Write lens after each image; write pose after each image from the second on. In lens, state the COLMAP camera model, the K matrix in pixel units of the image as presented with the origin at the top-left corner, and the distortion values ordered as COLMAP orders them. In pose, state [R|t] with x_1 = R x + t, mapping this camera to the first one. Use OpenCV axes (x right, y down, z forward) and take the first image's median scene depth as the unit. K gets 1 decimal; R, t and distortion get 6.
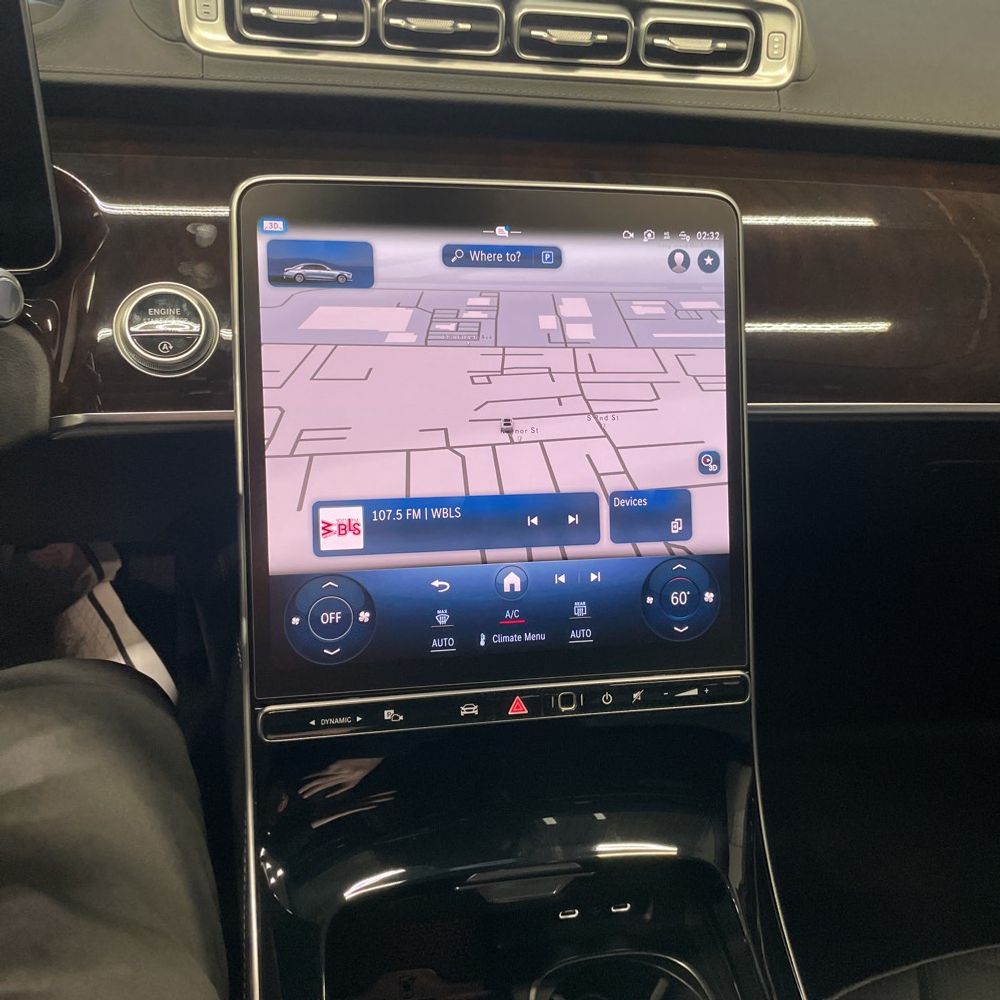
lens RADIAL K [[1010.7, 0, 515.5], [0, 1010.7, 497.0], [0, 0, 1]] dist [0.103083, -0.134365]
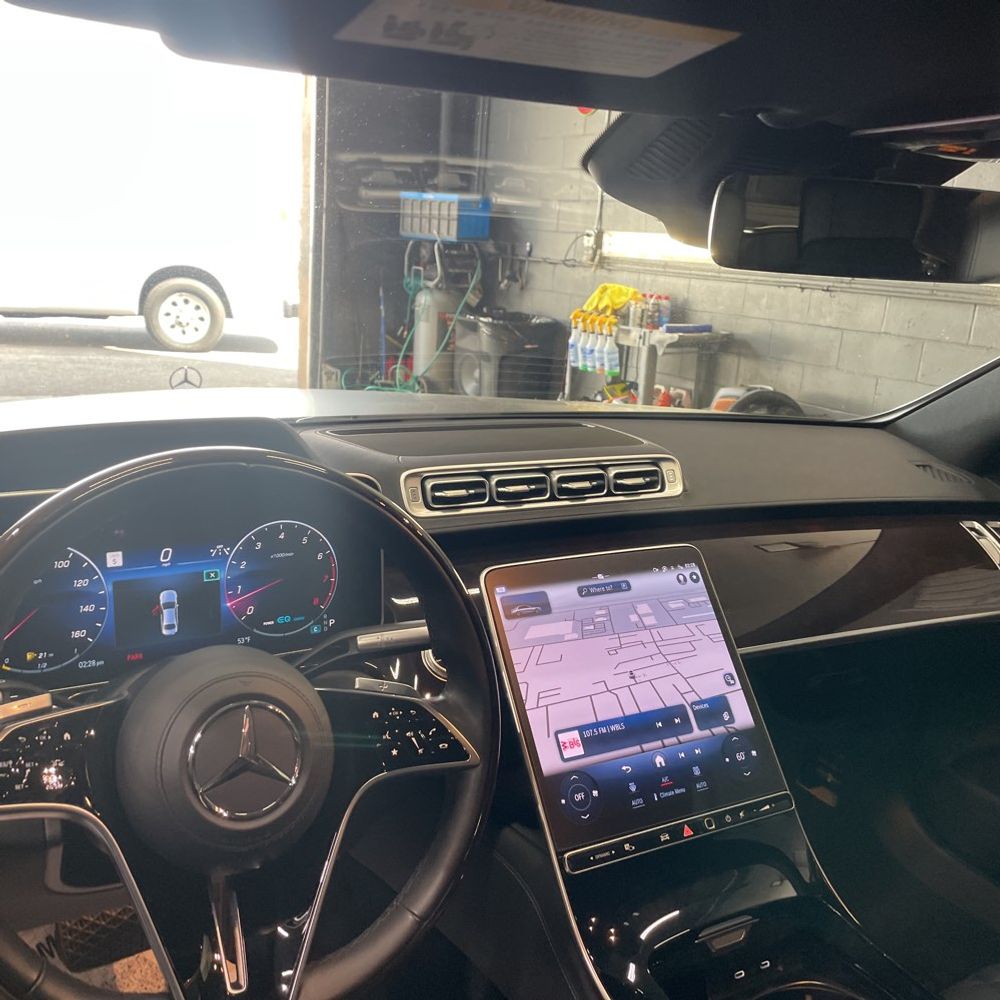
lens RADIAL K [[1000.7, 0, 498.9], [0, 1000.7, 495.0], [0, 0, 1]] dist [0.089009, -0.101102]
pose [[0.946130, -0.130639, 0.296262, -0.723942], [0.240398, 0.896369, -0.372467, 0.254316], [-0.216901, 0.423623, 0.879487, -0.673003]]
